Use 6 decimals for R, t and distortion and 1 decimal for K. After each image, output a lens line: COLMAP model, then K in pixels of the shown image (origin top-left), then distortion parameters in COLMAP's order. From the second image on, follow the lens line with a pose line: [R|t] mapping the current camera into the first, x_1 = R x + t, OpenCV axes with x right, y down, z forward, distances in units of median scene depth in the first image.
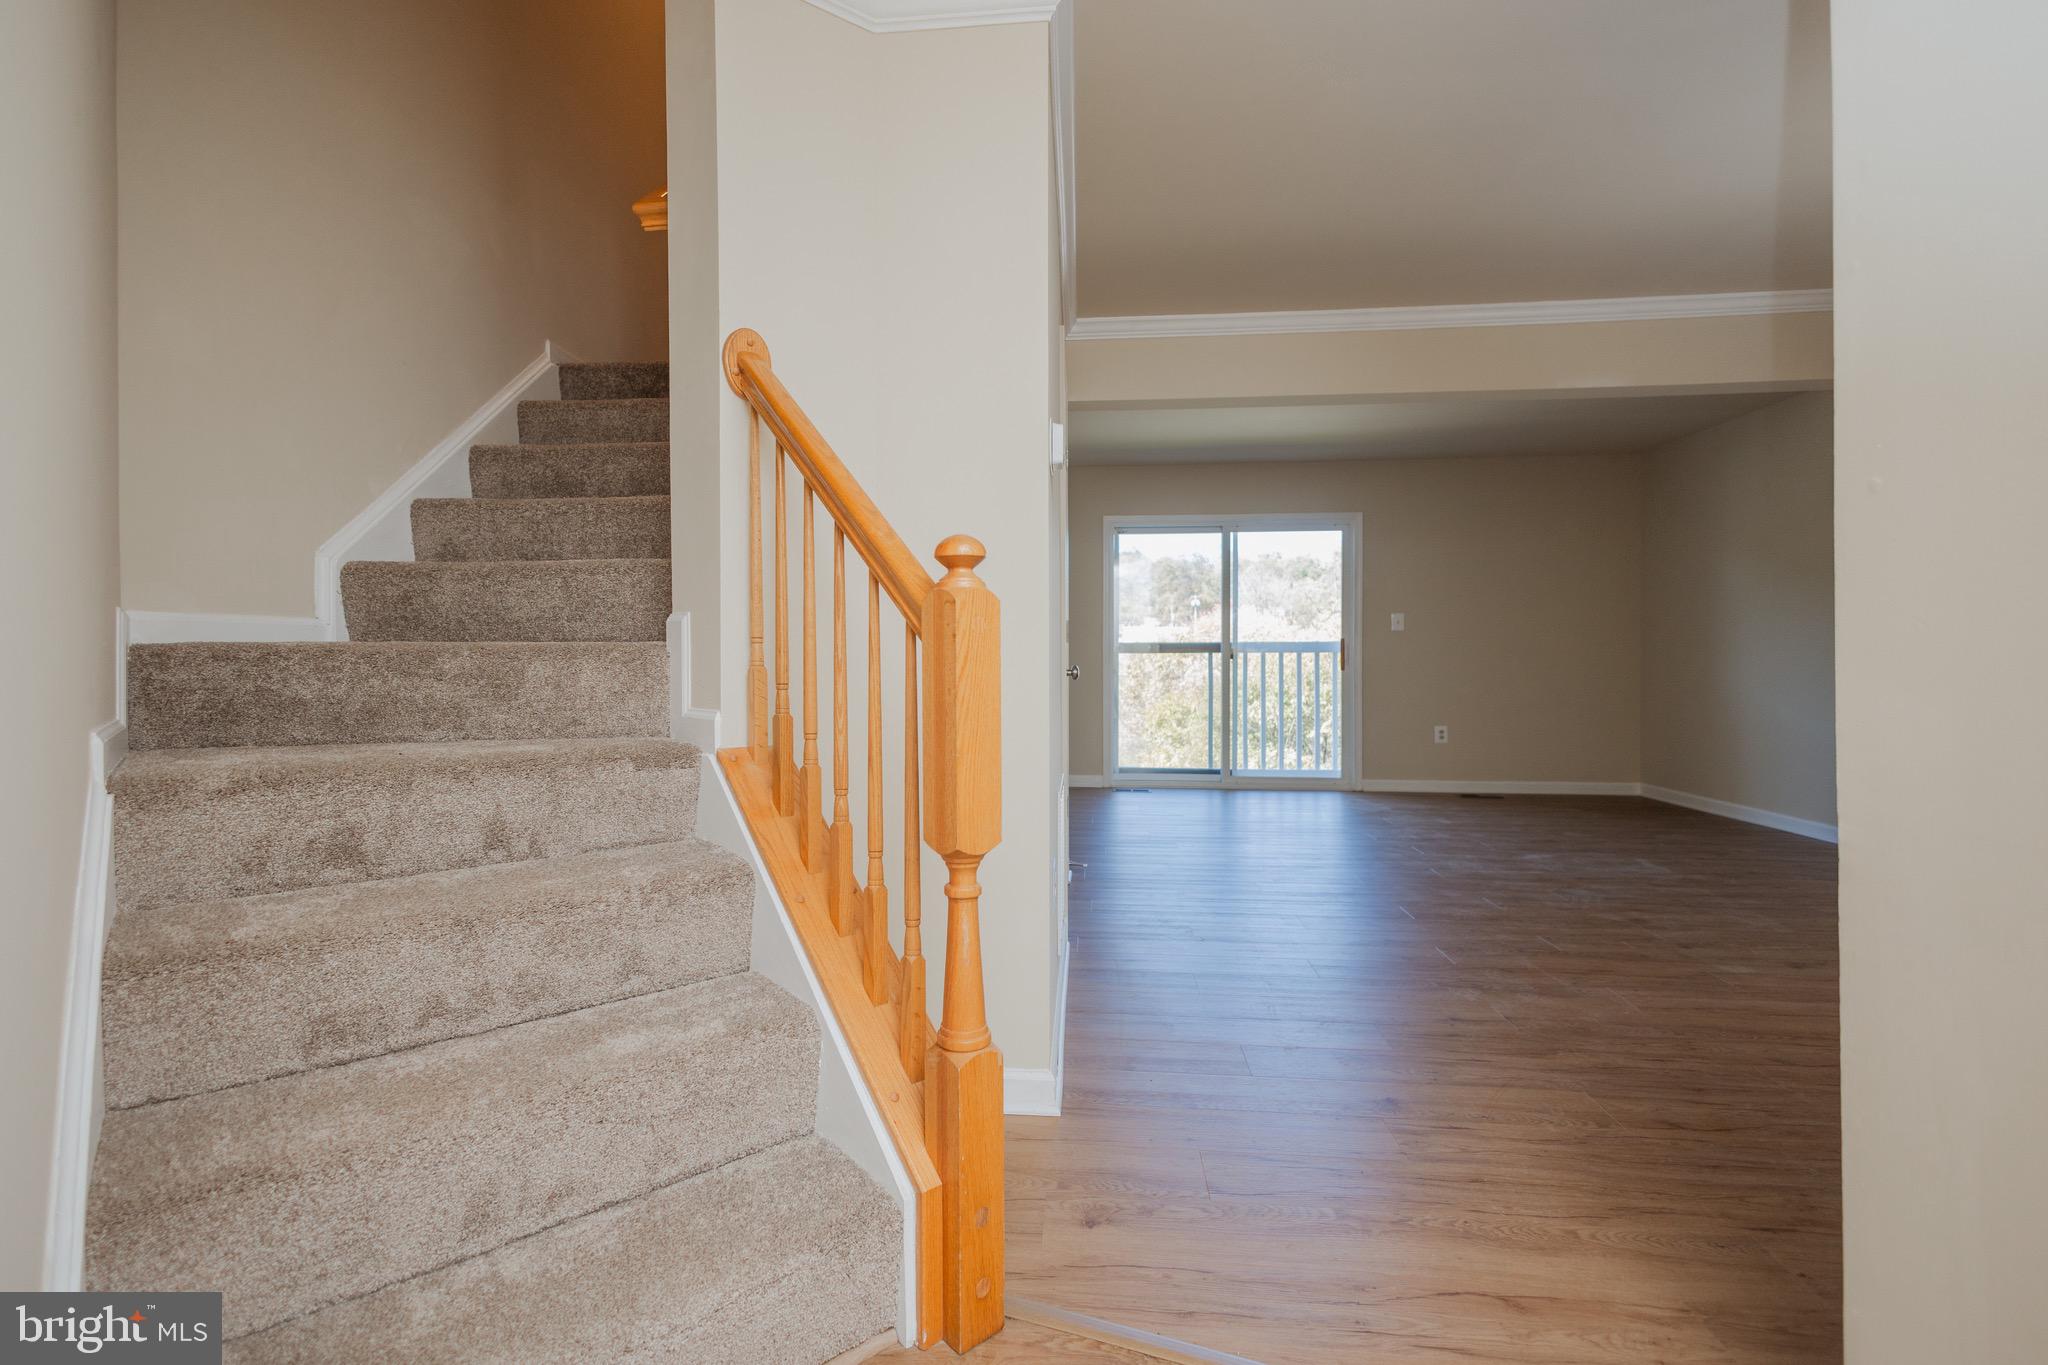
lens RADIAL K [[967.8, 0, 1022.3], [0, 967.8, 693.6], [0, 0, 1]] dist [0.017505, 0.000060]
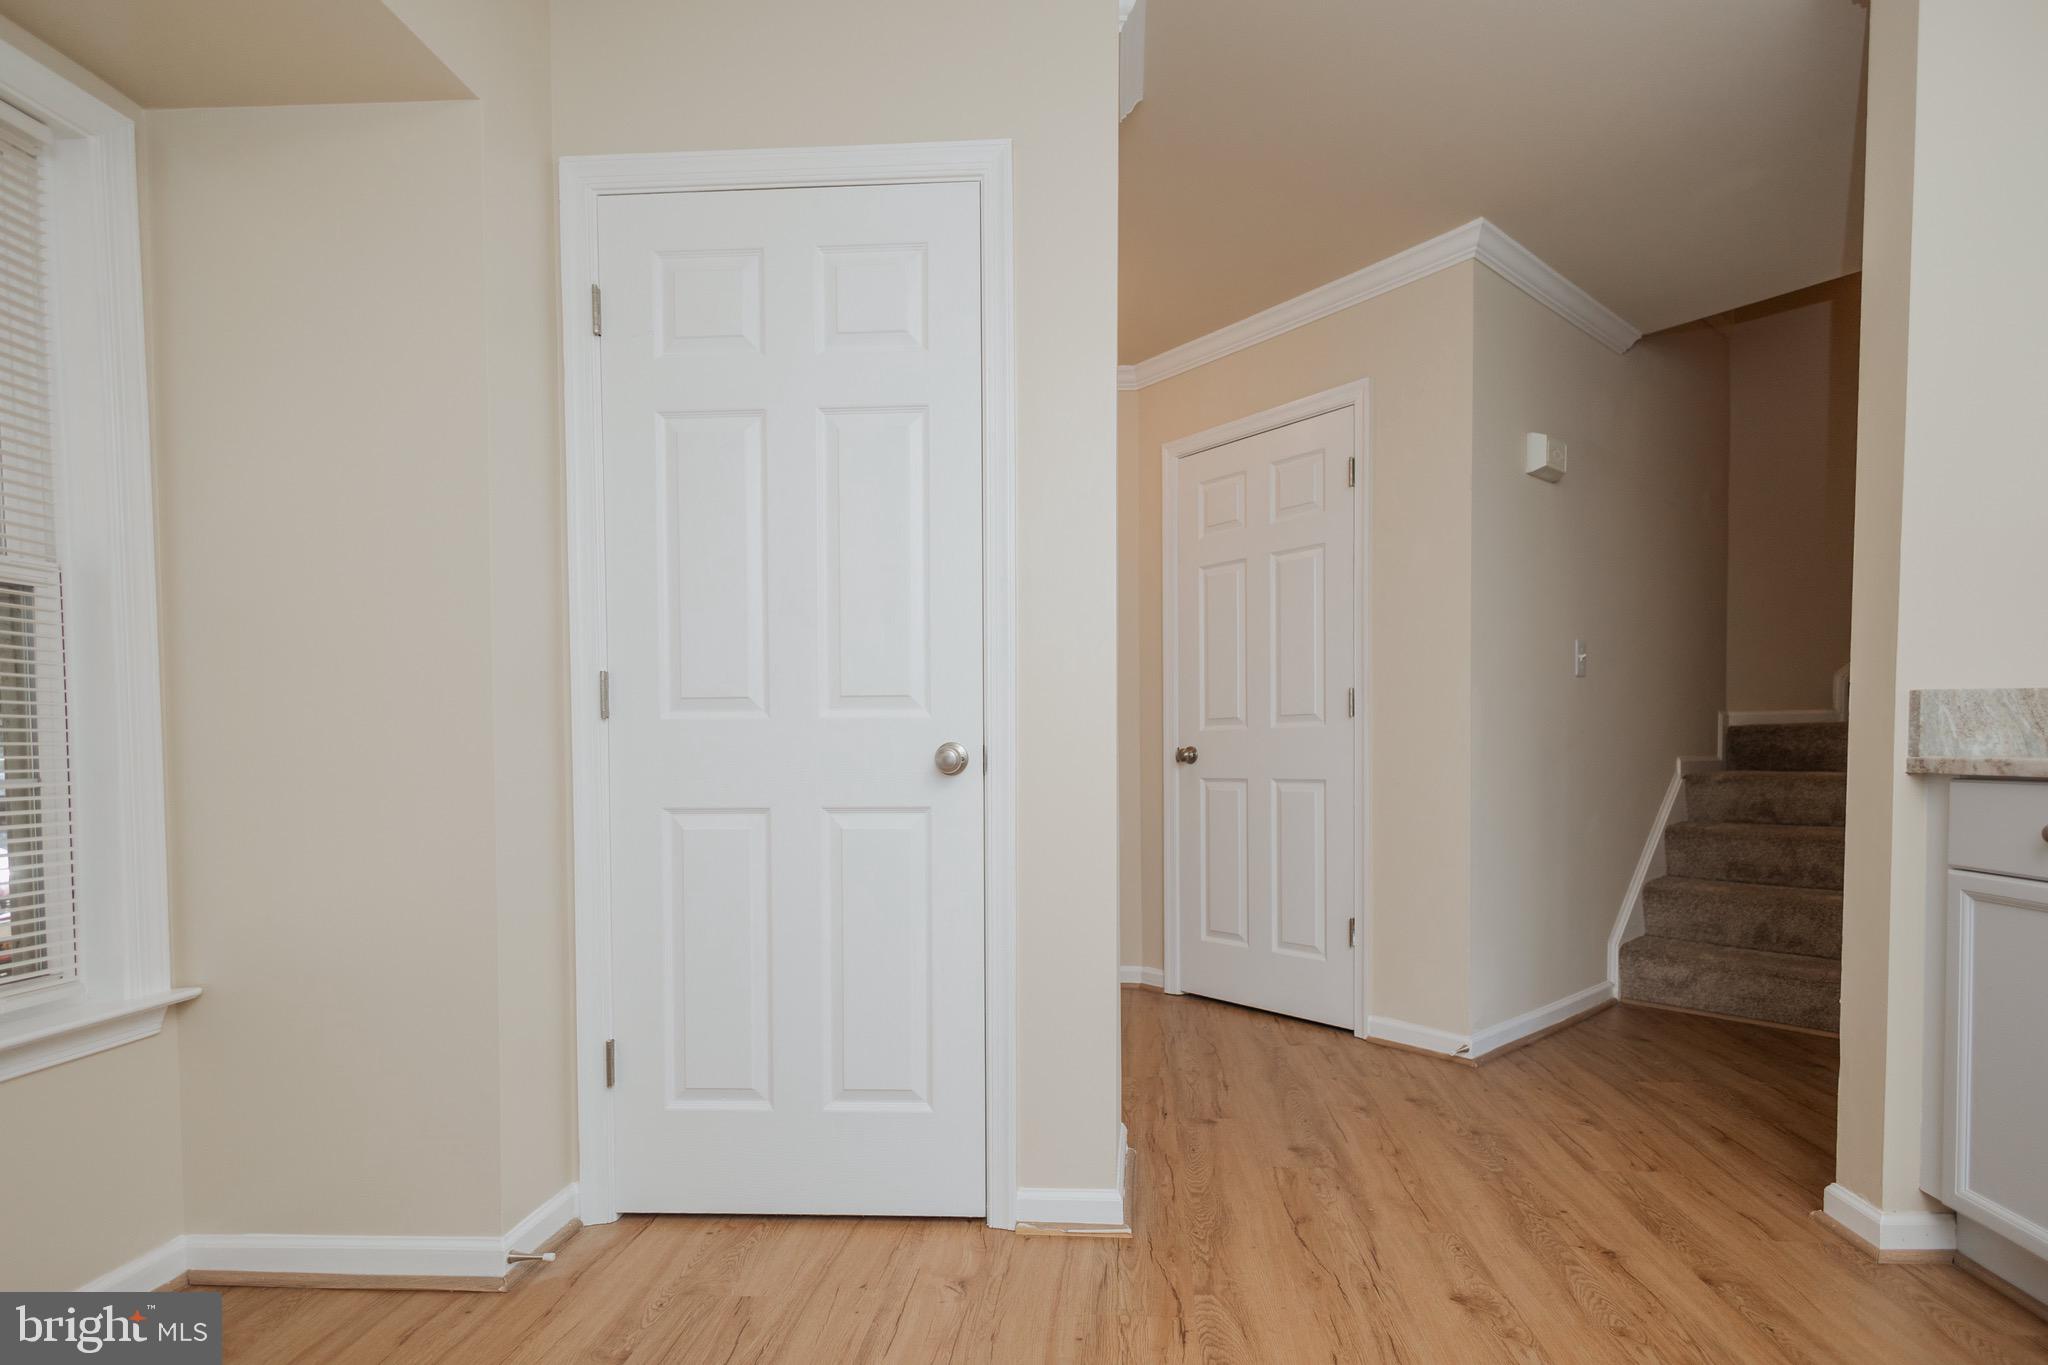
lens RADIAL K [[977.0, 0, 1029.5], [0, 977.0, 780.2], [0, 0, 1]] dist [0.000360, -0.000086]
pose [[0.029747, 0.033632, -0.998991, 1.397018], [-0.027517, 0.999083, 0.032816, 0.048917], [0.999179, 0.026513, 0.030645, -0.751547]]
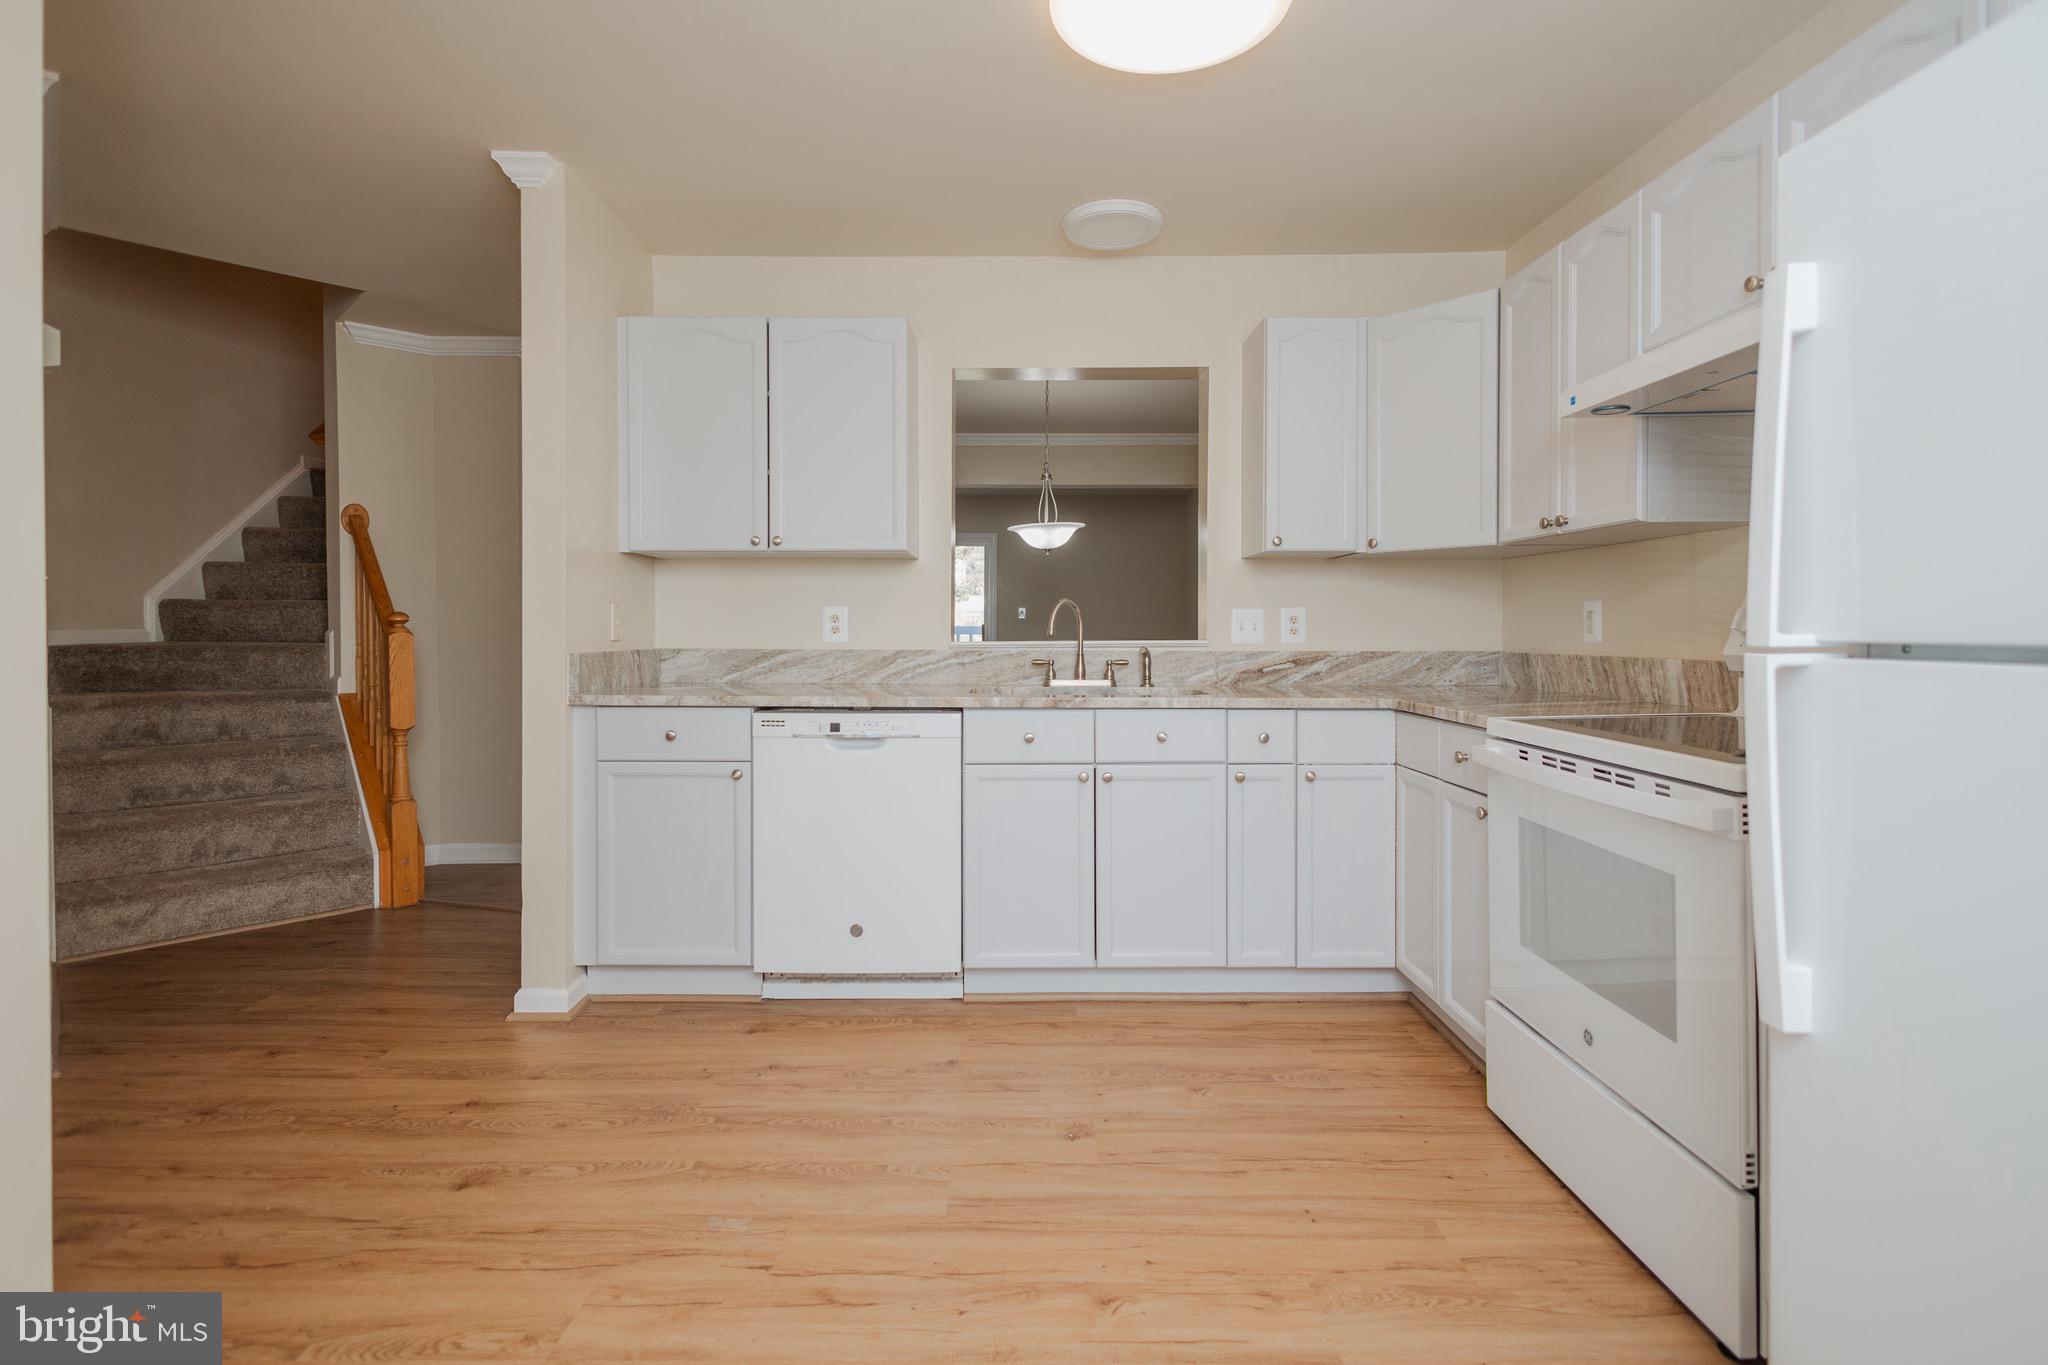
lens RADIAL K [[935.4, 0, 1024.0], [0, 935.4, 677.4], [0, 0, 1]] dist [0.013739, 0.000160]
pose [[0.995497, -0.000921, 0.094784, 1.065768], [-0.000631, 0.999866, 0.016336, -0.015481], [-0.094787, -0.016322, 0.995364, -1.324554]]
